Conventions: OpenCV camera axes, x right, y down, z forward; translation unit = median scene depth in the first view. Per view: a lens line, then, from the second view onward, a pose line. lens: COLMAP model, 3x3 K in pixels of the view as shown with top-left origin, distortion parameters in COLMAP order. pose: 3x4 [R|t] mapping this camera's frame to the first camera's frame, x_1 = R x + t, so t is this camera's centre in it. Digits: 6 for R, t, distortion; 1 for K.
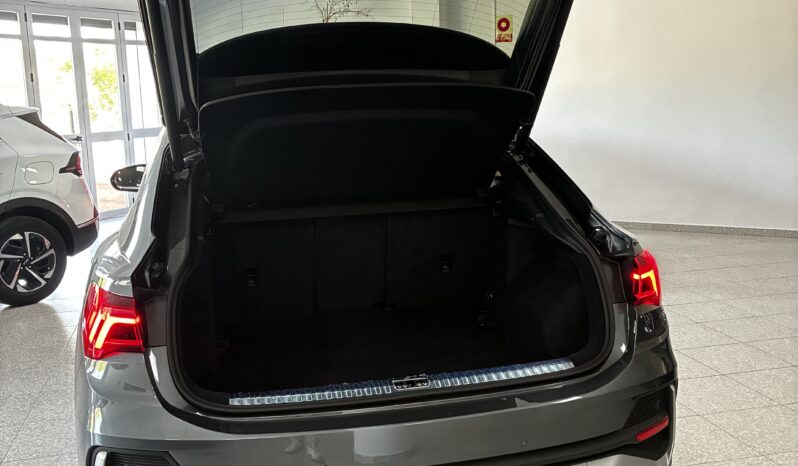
lens RADIAL K [[742.7, 0, 397.9], [0, 742.7, 221.1], [0, 0, 1]] dist [0.083394, 0.000967]
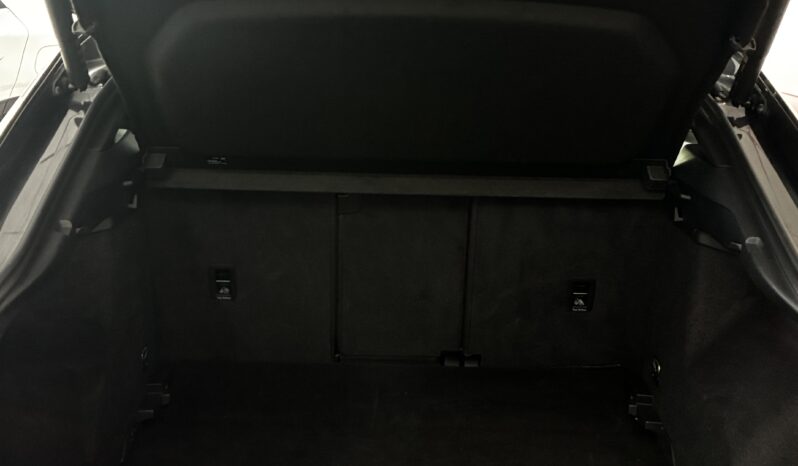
lens RADIAL K [[1012.6, 0, 399.0], [0, 1012.6, 233.0], [0, 0, 1]] dist [0.093879, -0.011483]
pose [[0.971754, 0.105953, -0.210874, 0.113608], [-0.090829, 0.992633, 0.080186, -0.046564], [0.217816, -0.058767, 0.974219, 0.335371]]
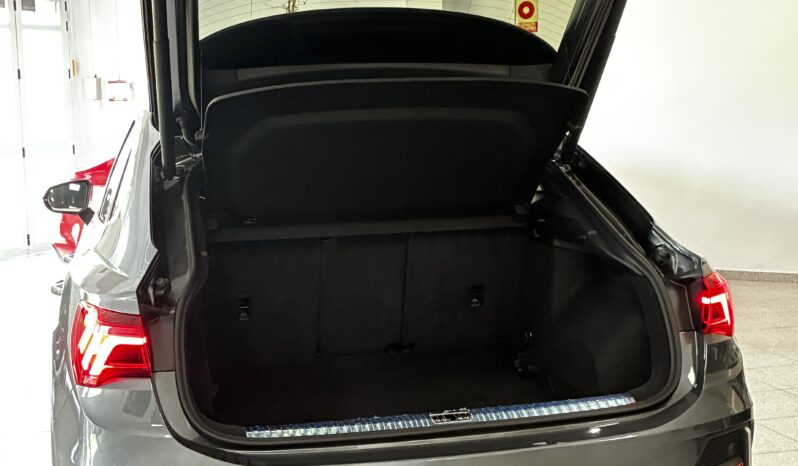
lens RADIAL K [[1012.6, 0, 399.0], [0, 1012.6, 233.0], [0, 0, 1]] dist [0.093879, -0.011483]
pose [[0.999726, 0.006757, 0.022414, -0.060970], [-0.005870, 0.999206, -0.039416, 0.041522], [-0.022662, 0.039273, 0.998971, -0.169276]]
